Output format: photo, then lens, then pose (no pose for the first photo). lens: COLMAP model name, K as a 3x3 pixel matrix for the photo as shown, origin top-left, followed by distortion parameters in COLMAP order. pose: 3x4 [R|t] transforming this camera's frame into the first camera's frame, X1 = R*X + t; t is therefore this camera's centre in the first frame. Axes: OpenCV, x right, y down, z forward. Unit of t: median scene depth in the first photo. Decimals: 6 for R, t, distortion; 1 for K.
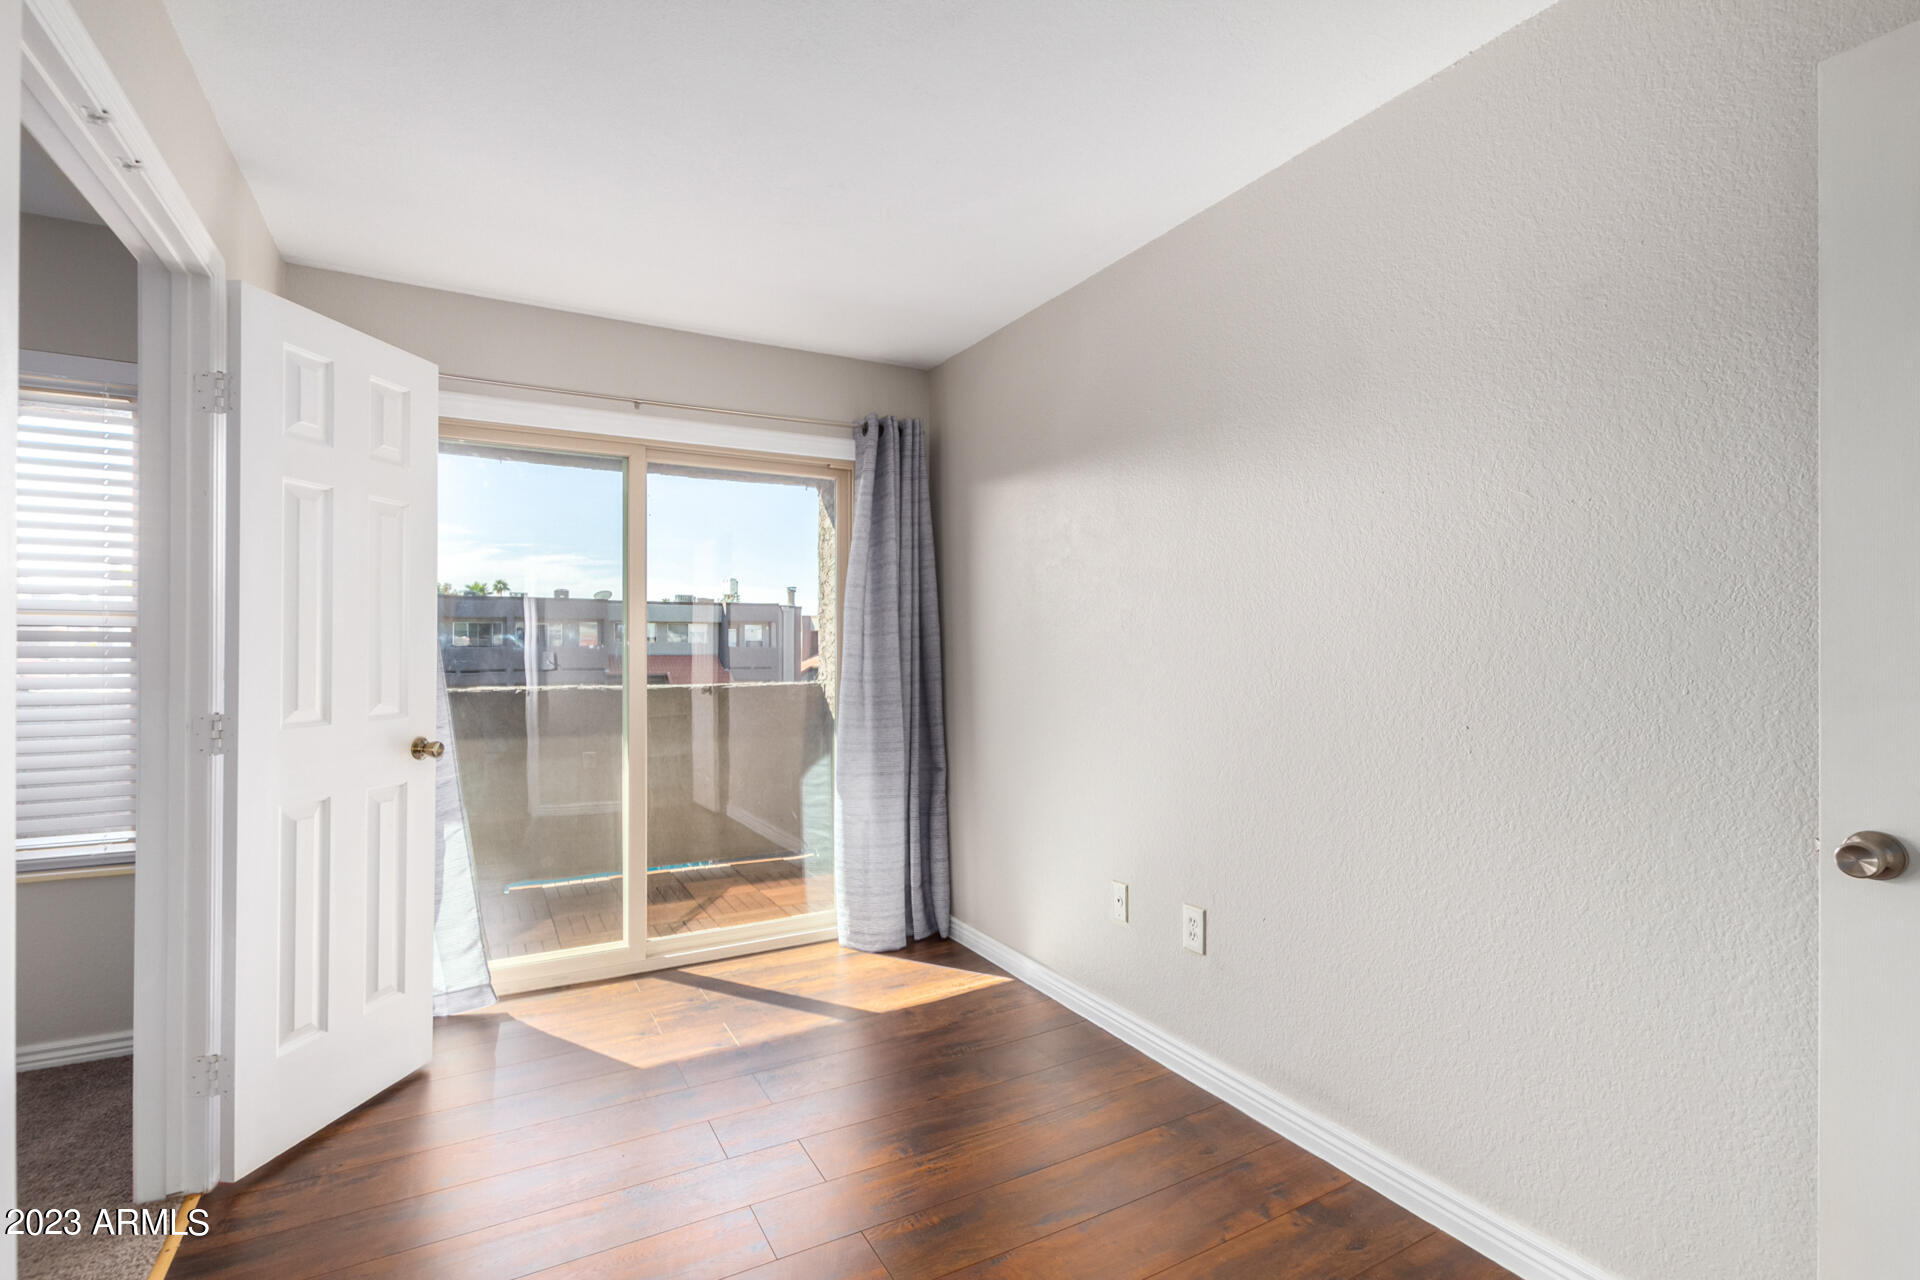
lens RADIAL K [[895.6, 0, 967.9], [0, 895.6, 650.9], [0, 0, 1]] dist [0.010555, -0.005875]
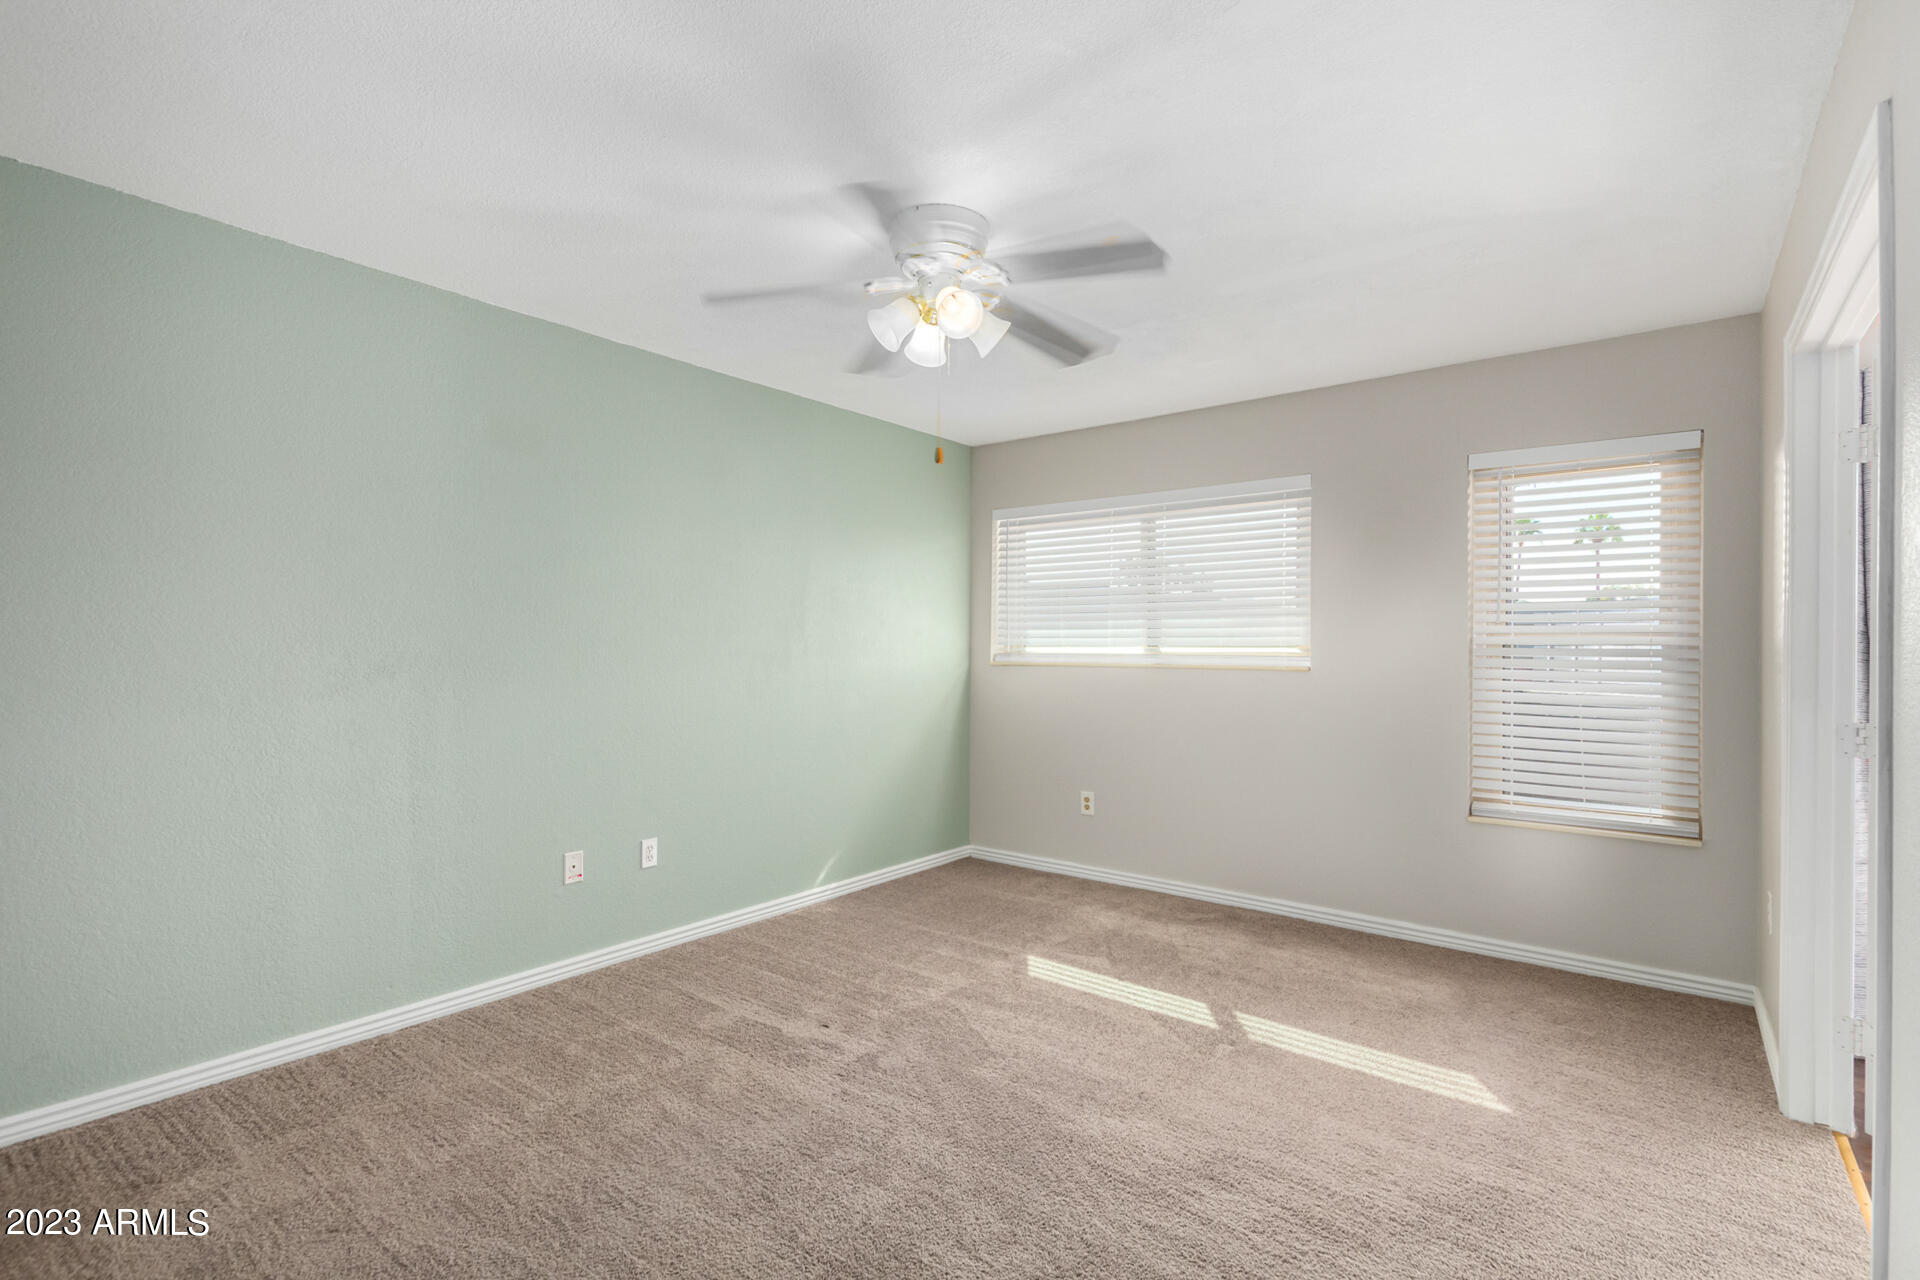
lens RADIAL K [[895.6, 0, 969.2], [0, 895.6, 636.1], [0, 0, 1]] dist [0.010555, -0.005875]
pose [[0.387649, -0.015308, -0.921680, -0.116196], [-0.007075, 0.999783, -0.019581, -0.005668], [0.921780, 0.014112, 0.387457, -0.273431]]
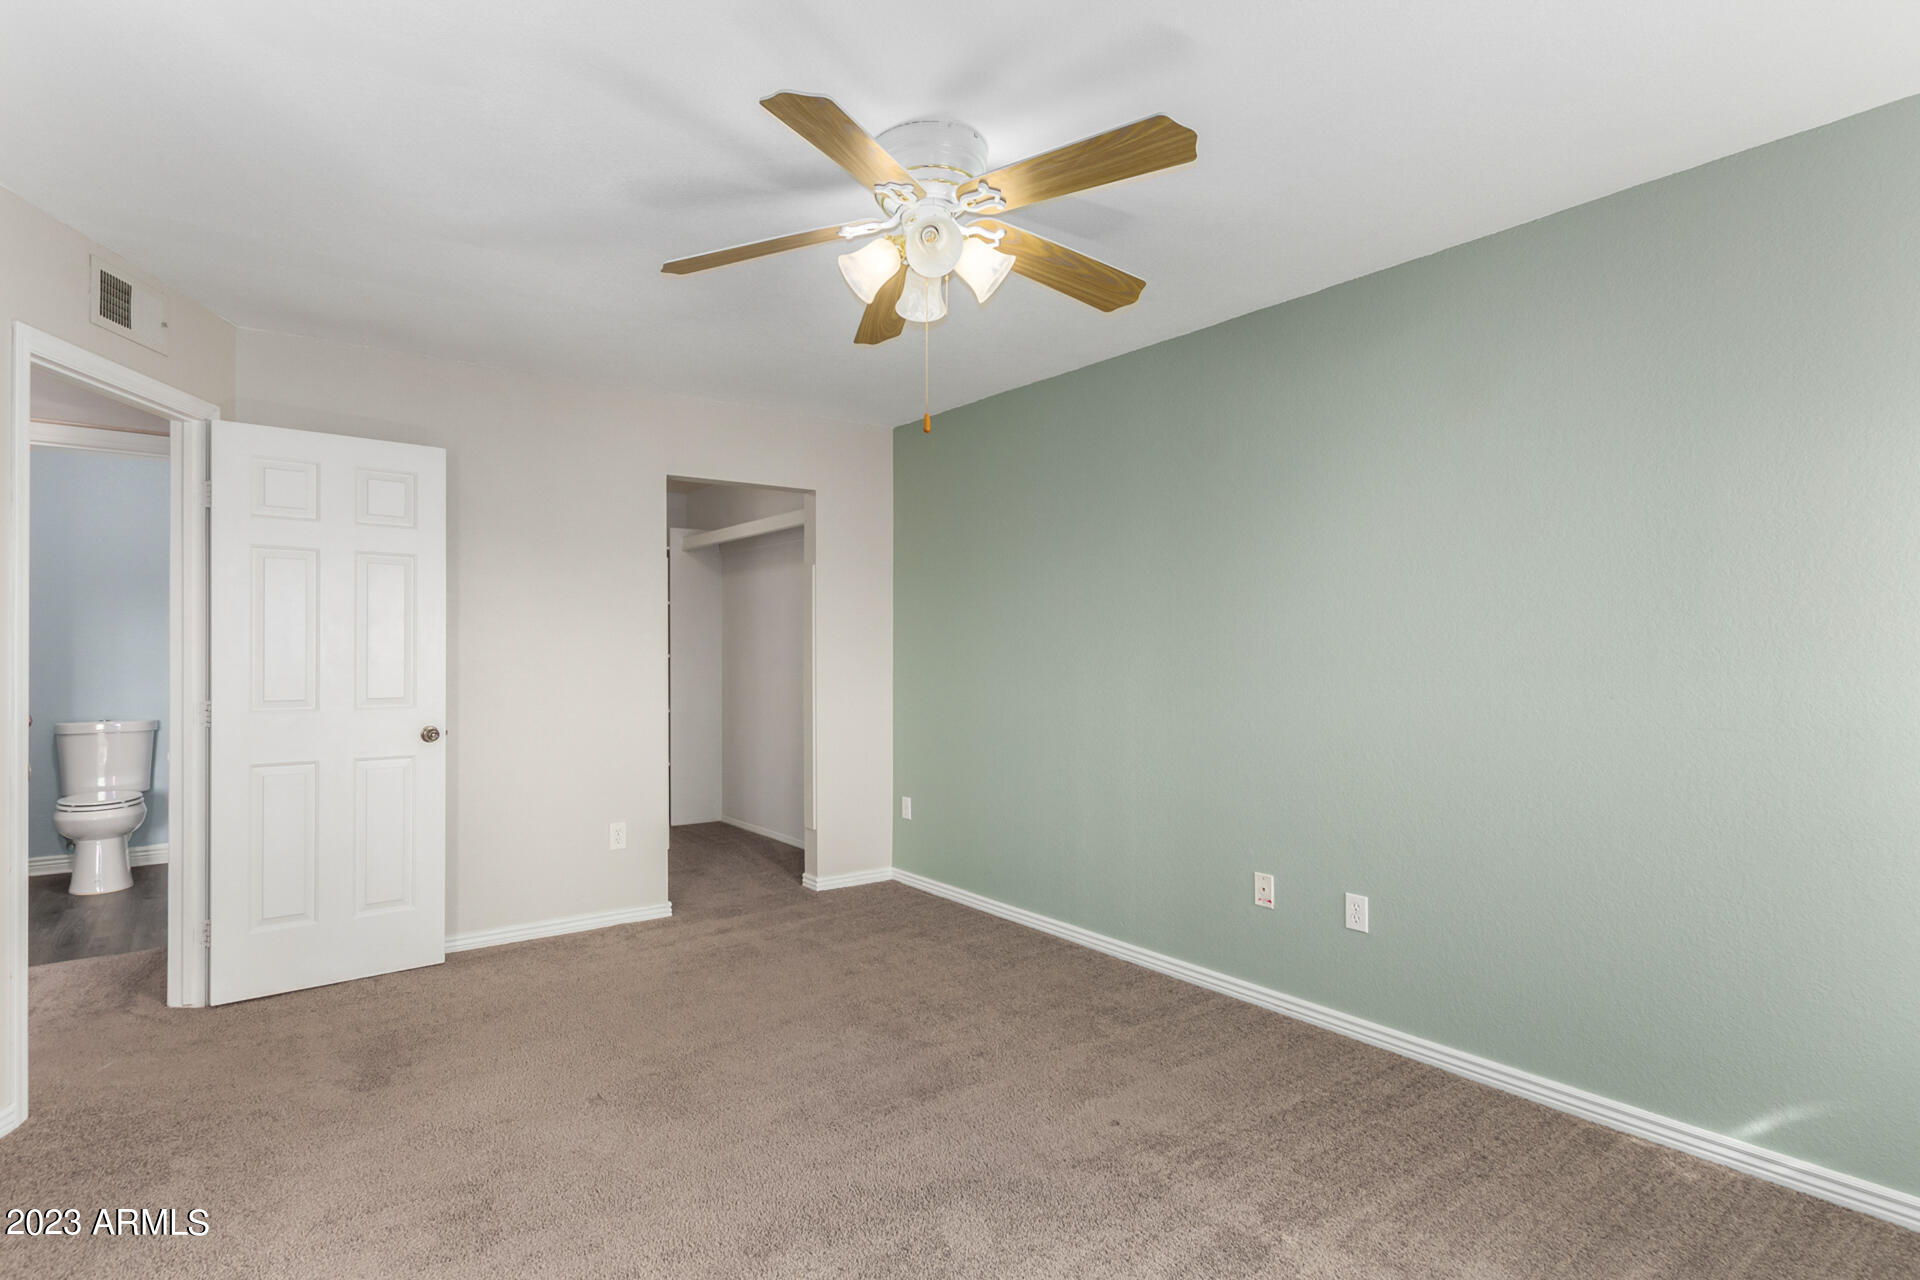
lens RADIAL K [[936.5, 0, 860.0], [0, 936.5, 643.4], [0, 0, 1]] dist [0.004837, 0.000094]
pose [[-0.996266, -0.010771, -0.085665, -0.671017], [-0.010516, 0.999939, -0.003431, -0.012221], [0.085696, -0.002517, -0.996318, 0.585144]]
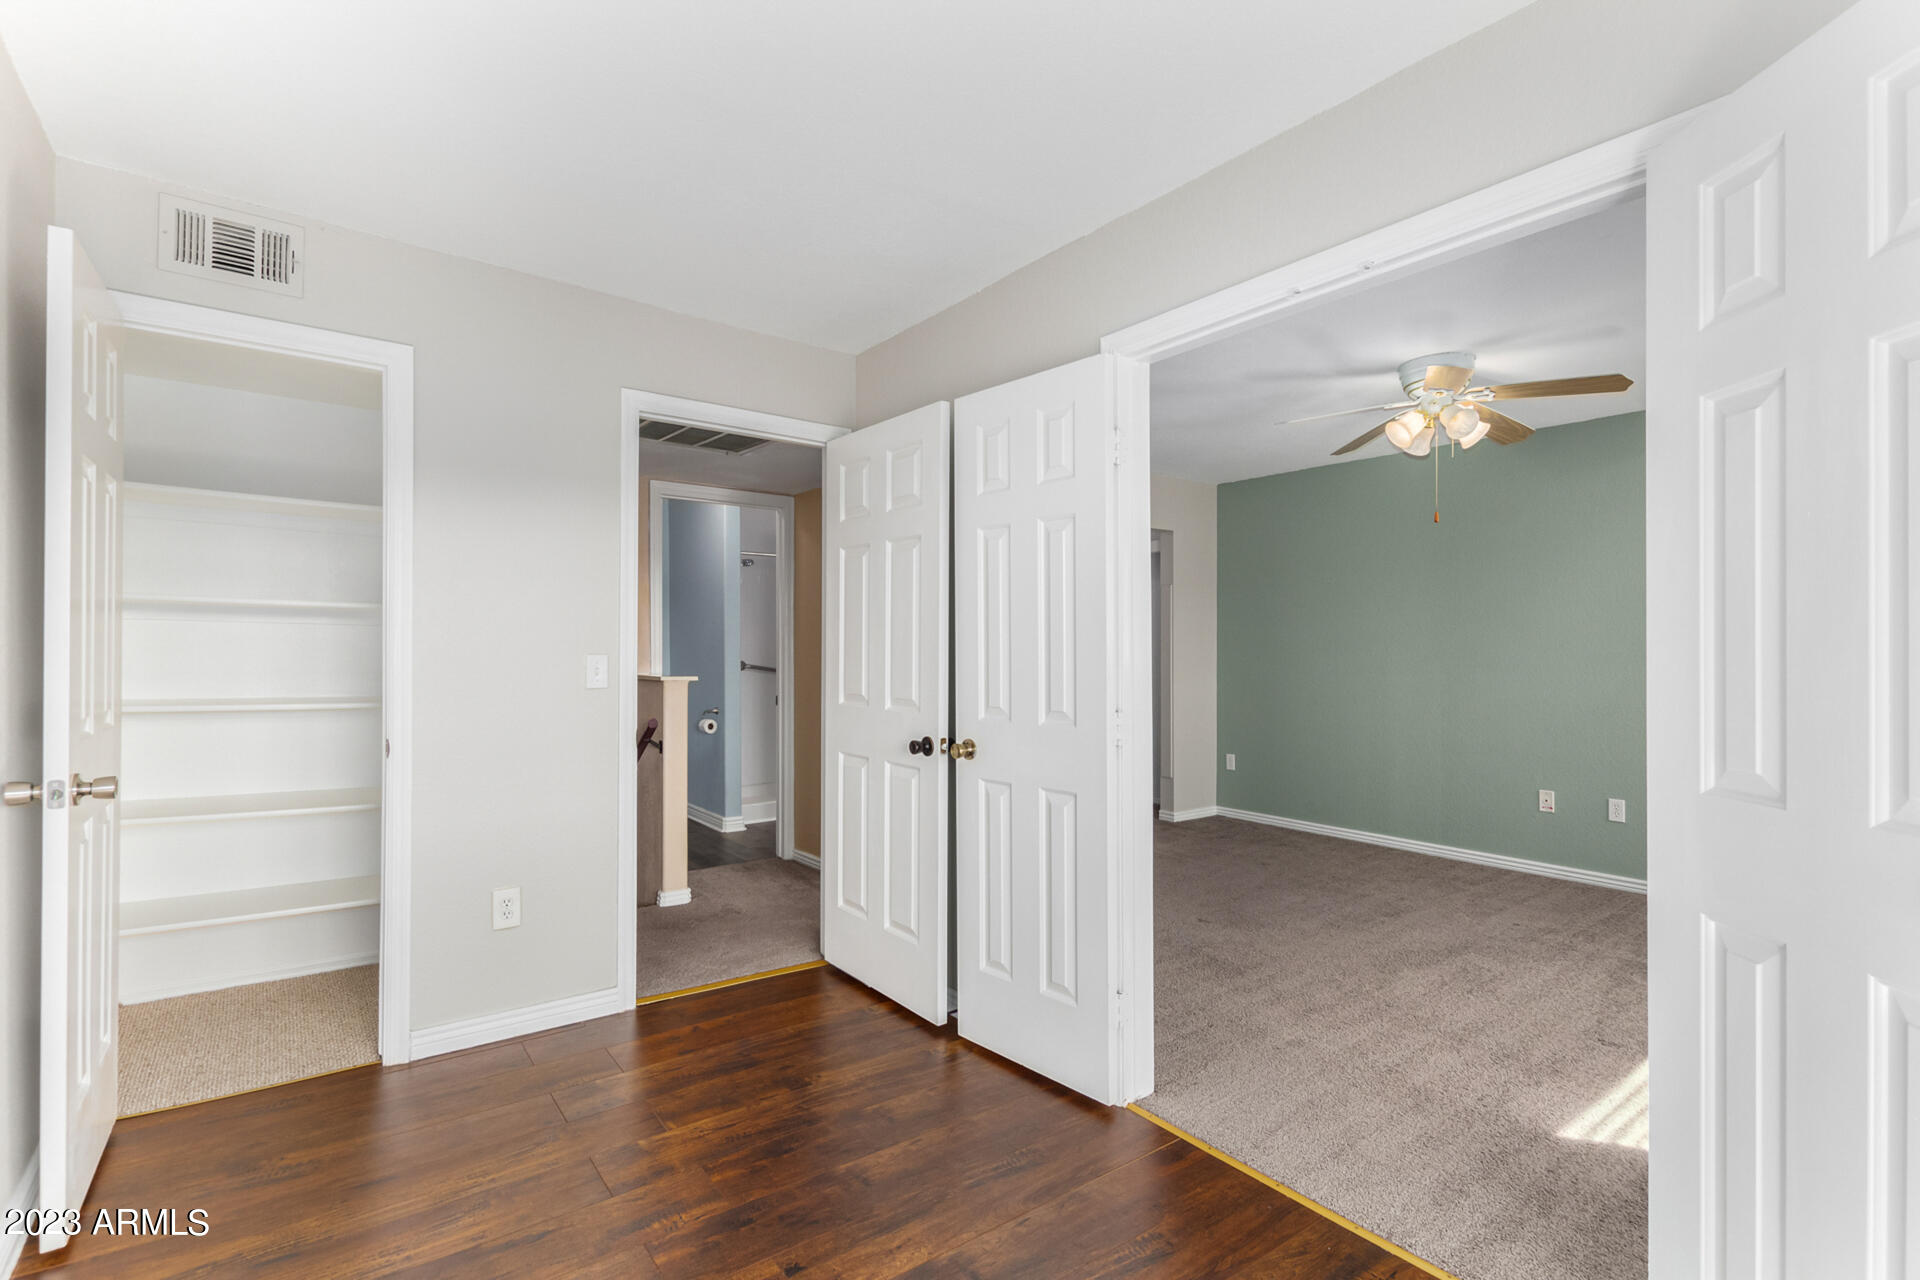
lens RADIAL K [[895.6, 0, 965.3], [0, 895.6, 643.2], [0, 0, 1]] dist [0.010555, -0.005875]
pose [[-0.989112, -0.007707, -0.146962, -0.080496], [-0.007683, 0.999970, -0.000729, -0.009589], [0.146963, 0.000408, -0.989142, 0.917754]]
